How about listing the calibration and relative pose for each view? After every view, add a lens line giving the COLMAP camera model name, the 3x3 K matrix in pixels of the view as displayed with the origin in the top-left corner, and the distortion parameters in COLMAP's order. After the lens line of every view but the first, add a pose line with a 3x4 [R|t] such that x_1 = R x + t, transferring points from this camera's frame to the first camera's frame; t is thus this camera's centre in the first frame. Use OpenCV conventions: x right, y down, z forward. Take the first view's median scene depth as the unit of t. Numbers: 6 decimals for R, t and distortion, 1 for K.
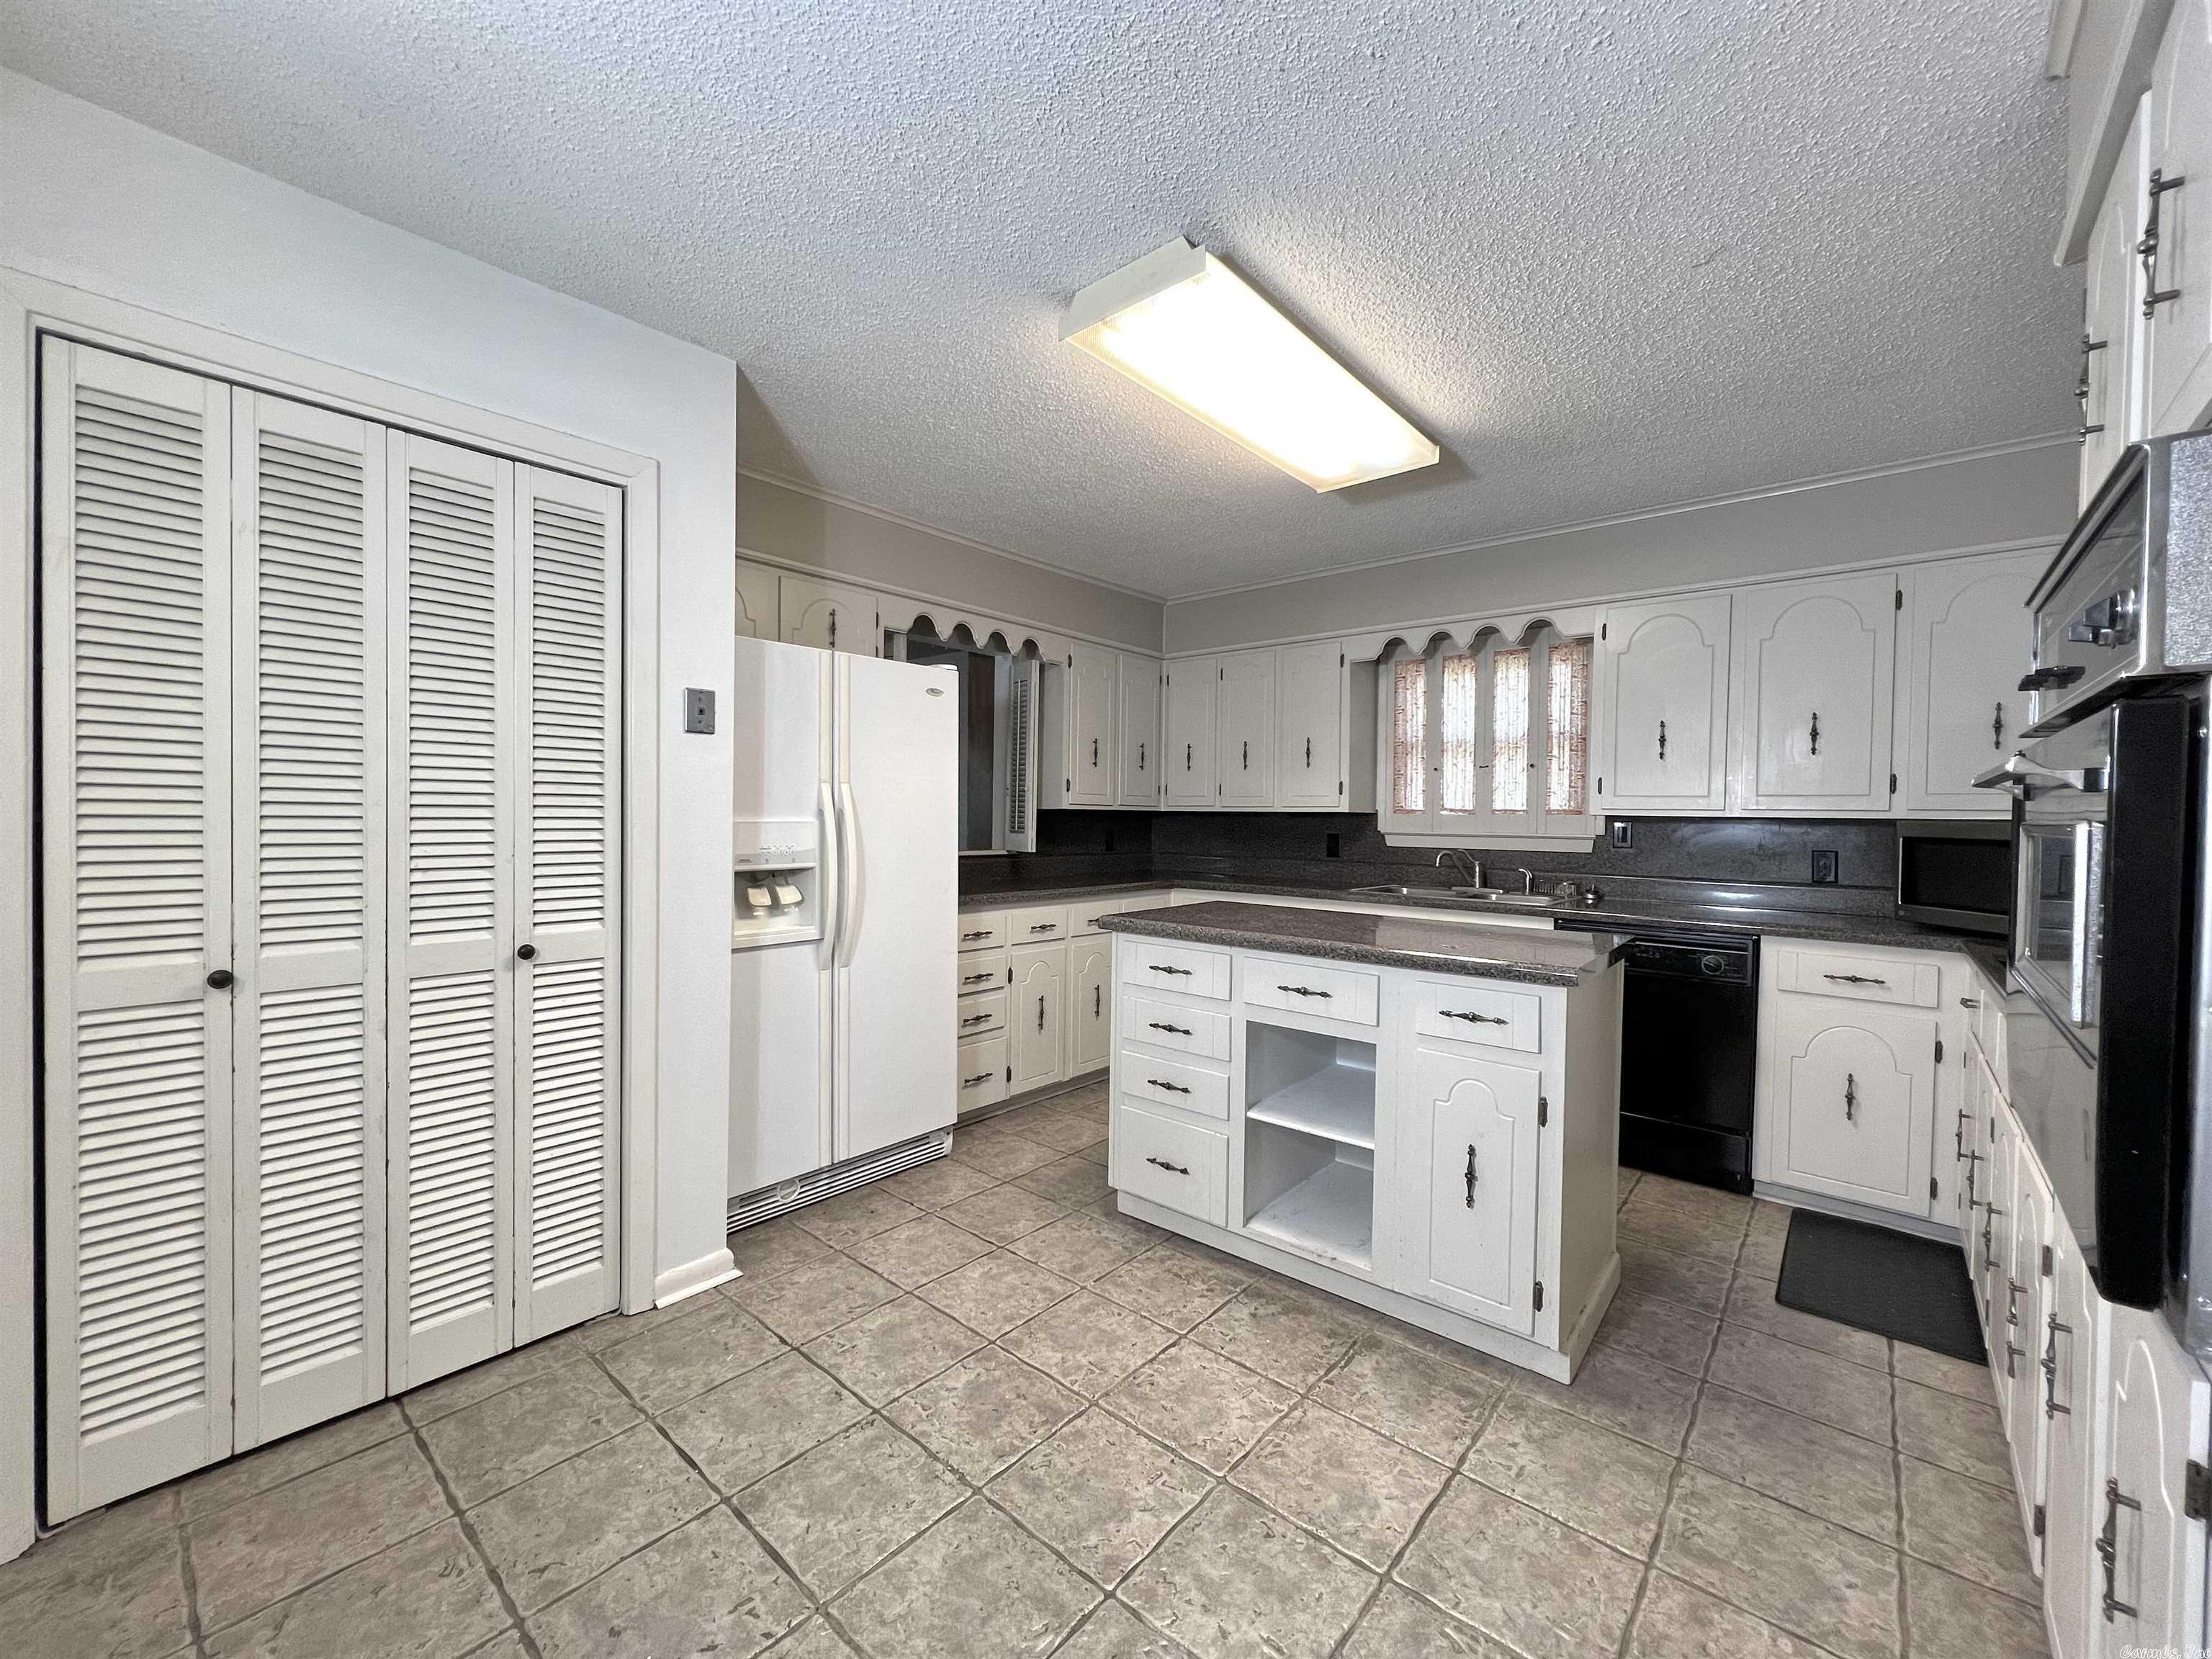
lens RADIAL K [[883.3, 0, 1110.3], [0, 883.3, 827.2], [0, 0, 1]] dist [-0.001840, 0.000684]
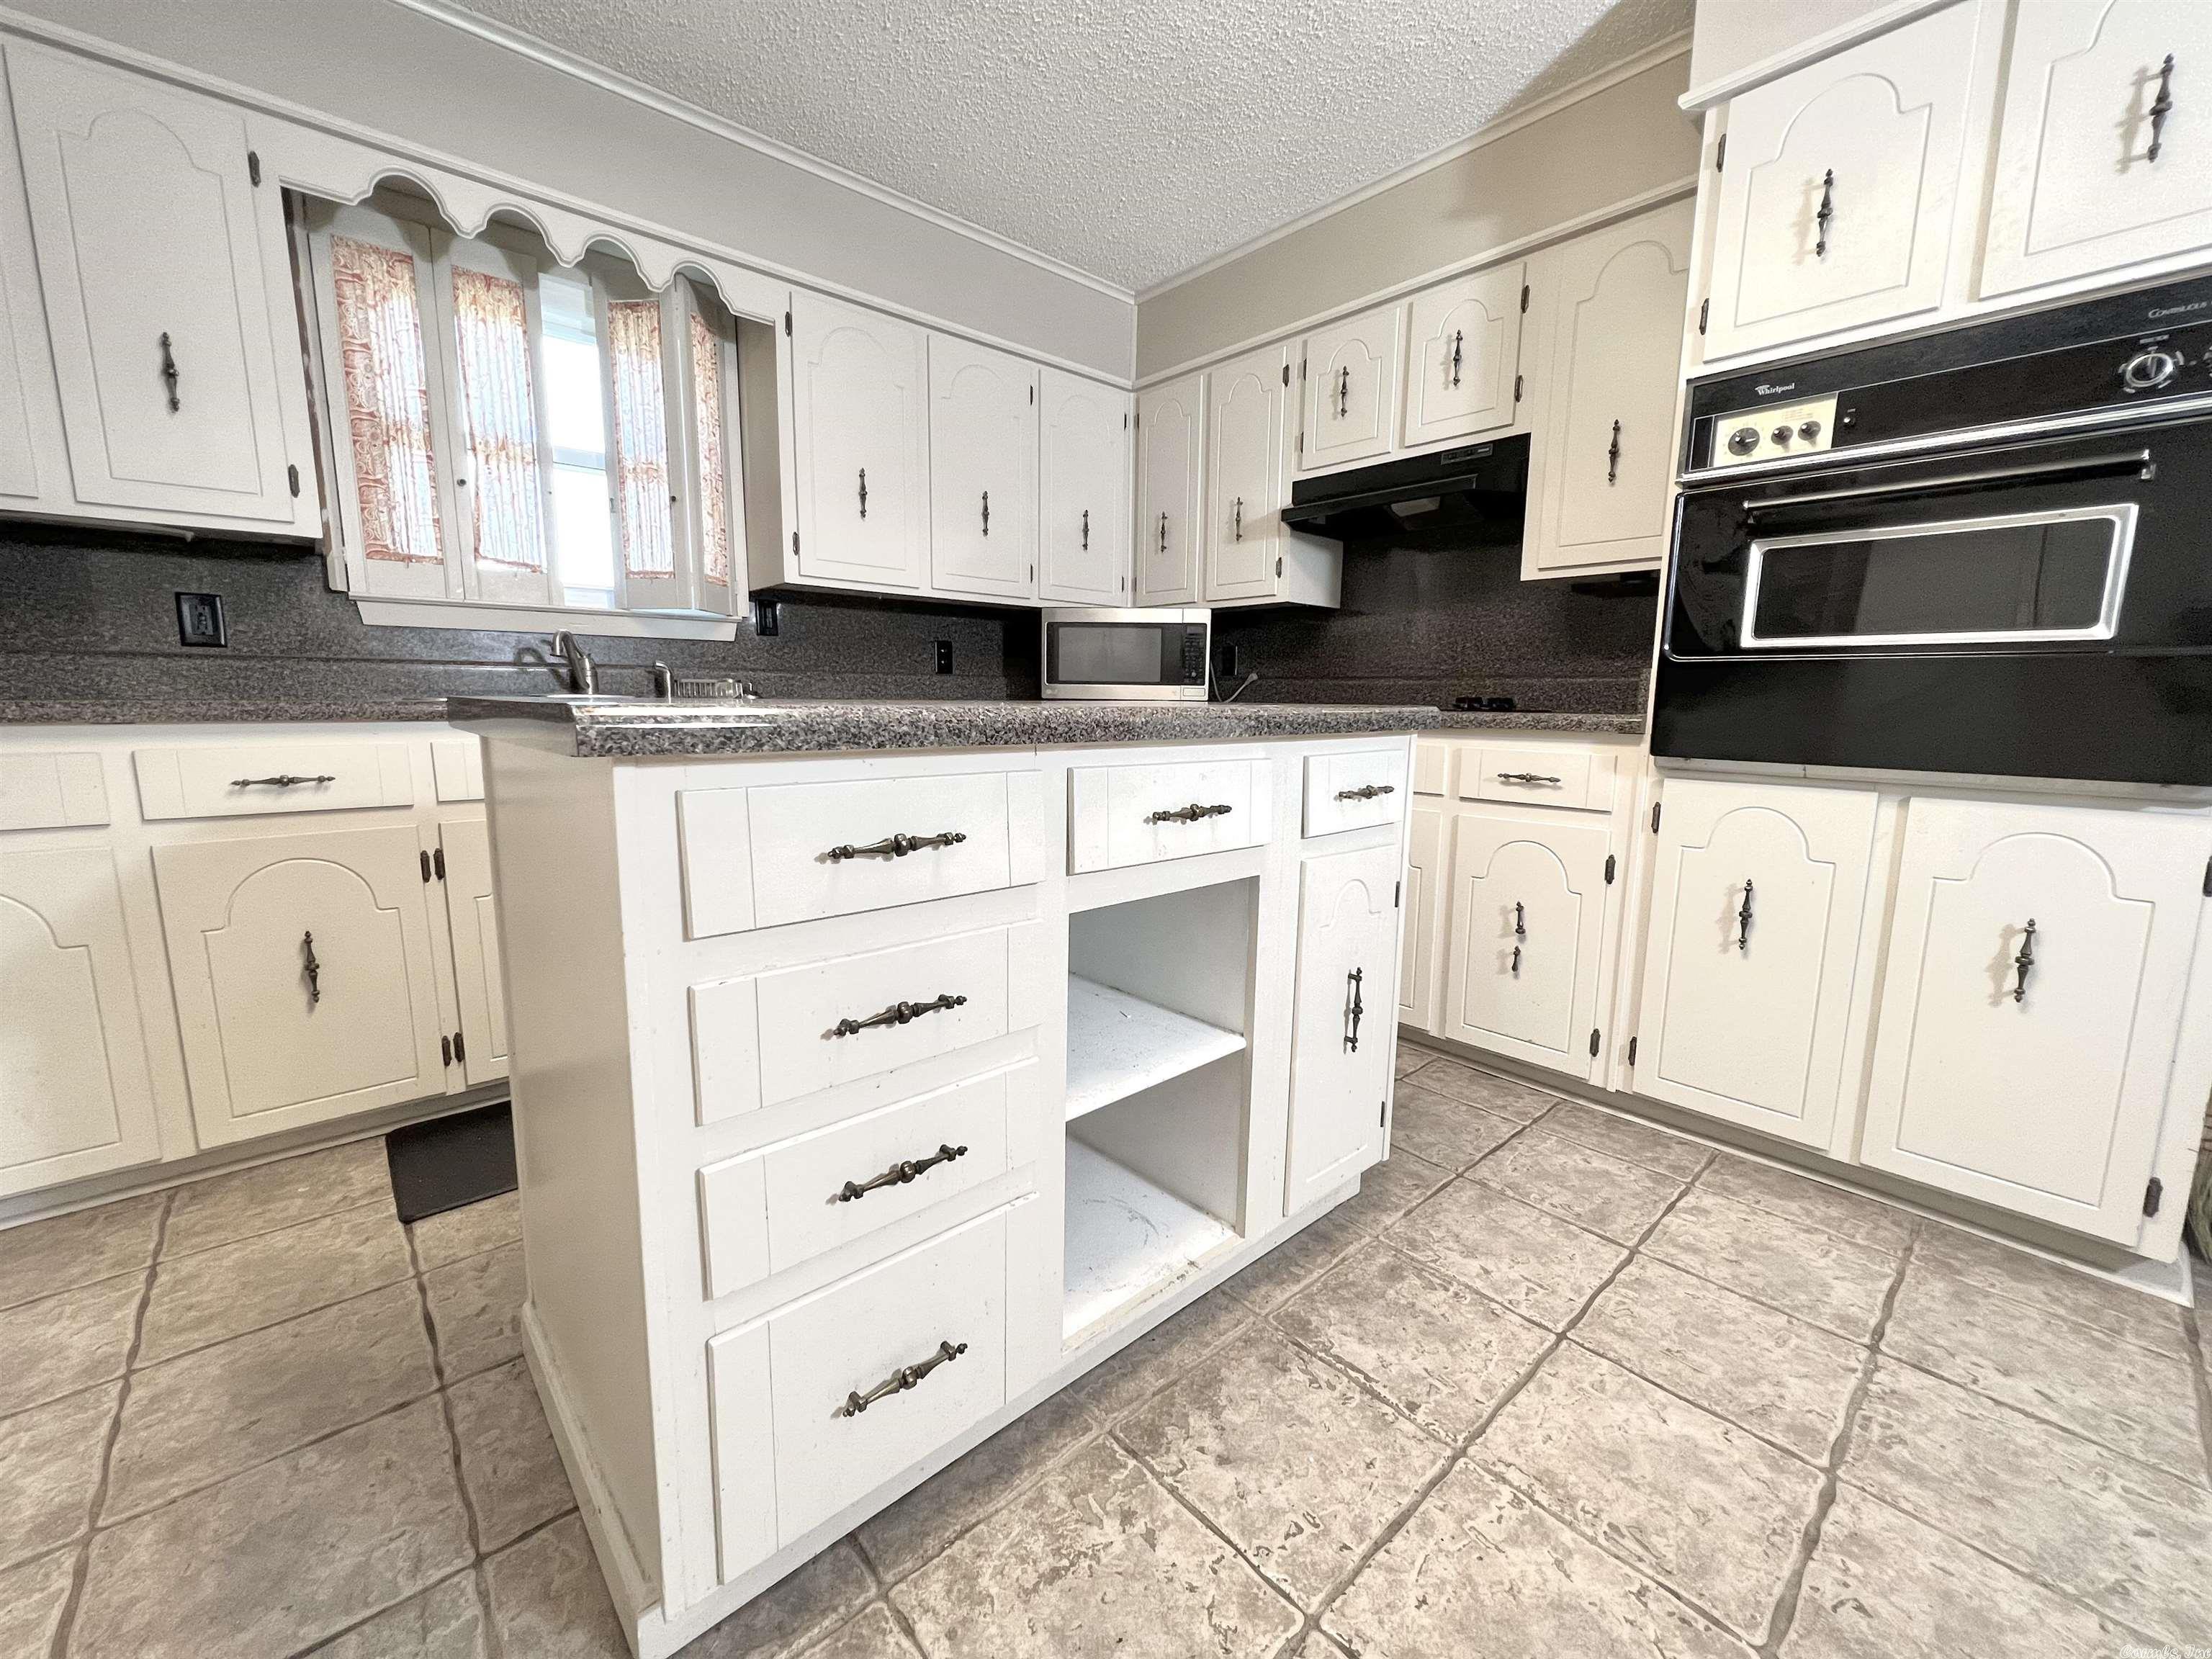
lens RADIAL K [[883.3, 0, 1103.7], [0, 883.3, 826.0], [0, 0, 1]] dist [-0.001840, 0.000684]
pose [[0.136697, -0.154612, 0.978473, -0.186972], [0.005794, 0.987853, 0.155284, 0.078311], [-0.990596, -0.015557, 0.135932, 0.666003]]
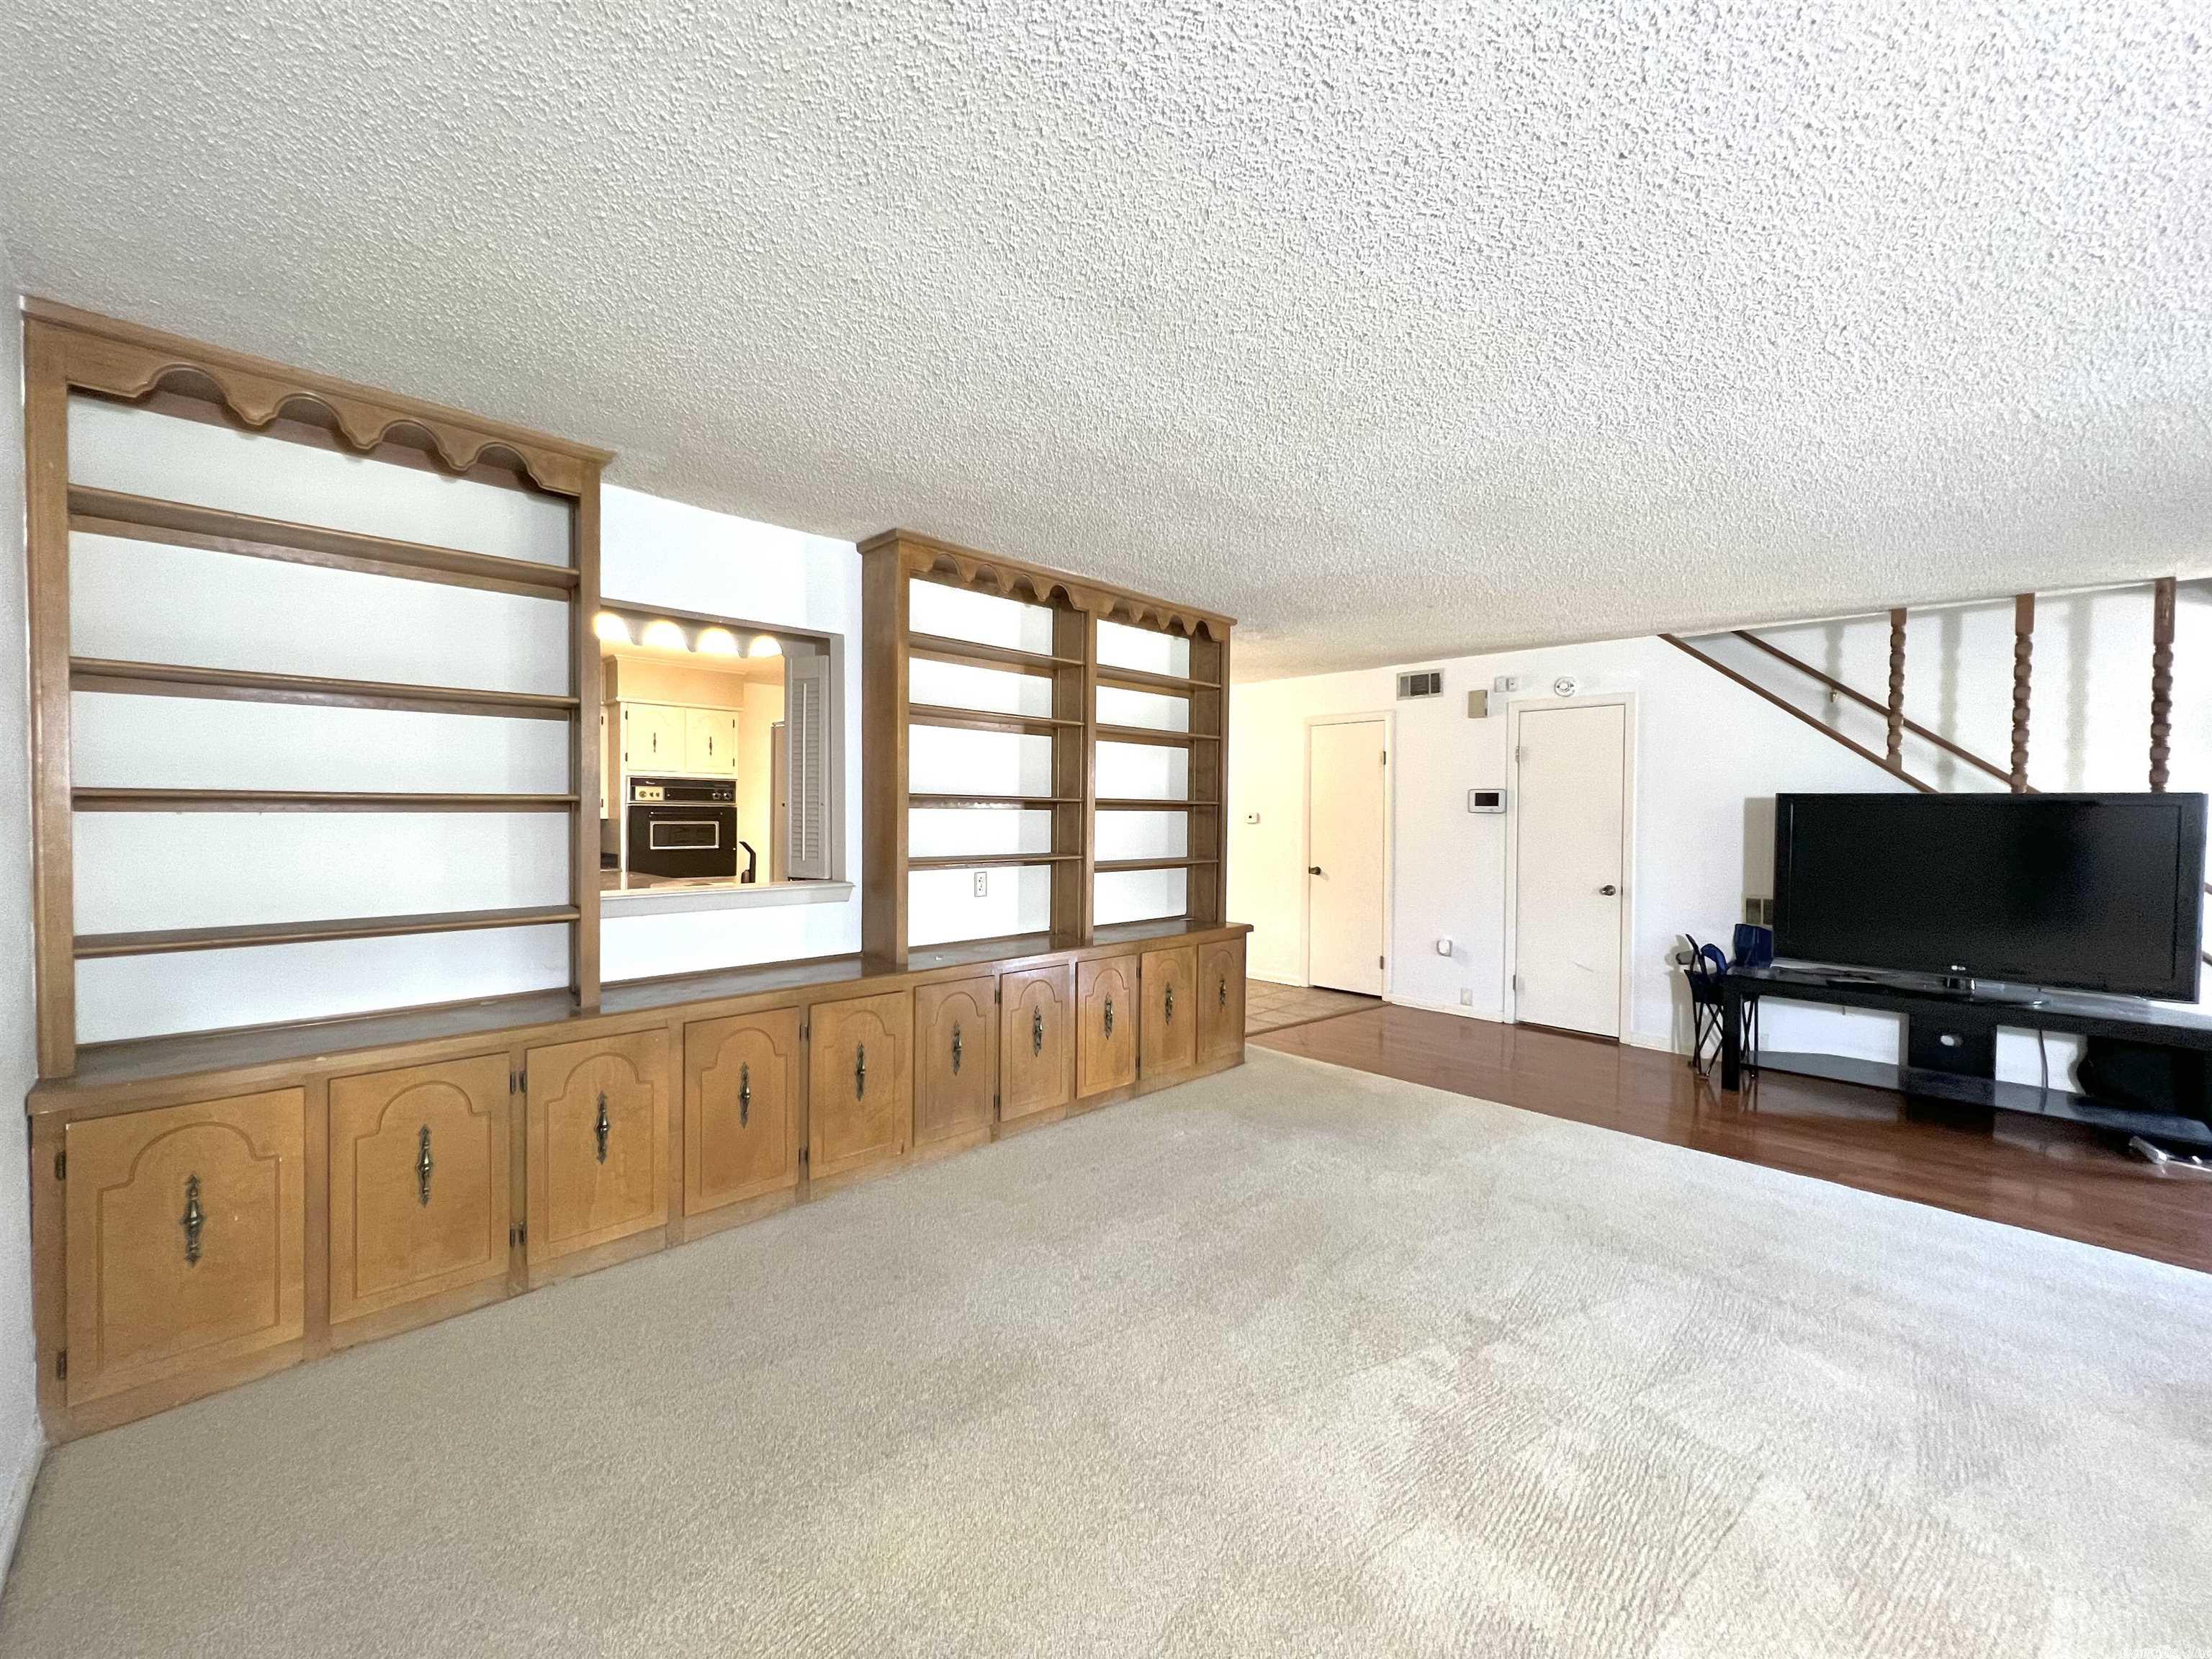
lens RADIAL K [[883.3, 0, 1119.4], [0, 883.3, 811.3], [0, 0, 1]] dist [-0.001840, 0.000684]
pose [[-0.997222, -0.017328, 0.072441, -0.801971], [-0.016290, 0.999756, 0.014896, -0.070284], [-0.072681, 0.013674, -0.997261, 2.260889]]
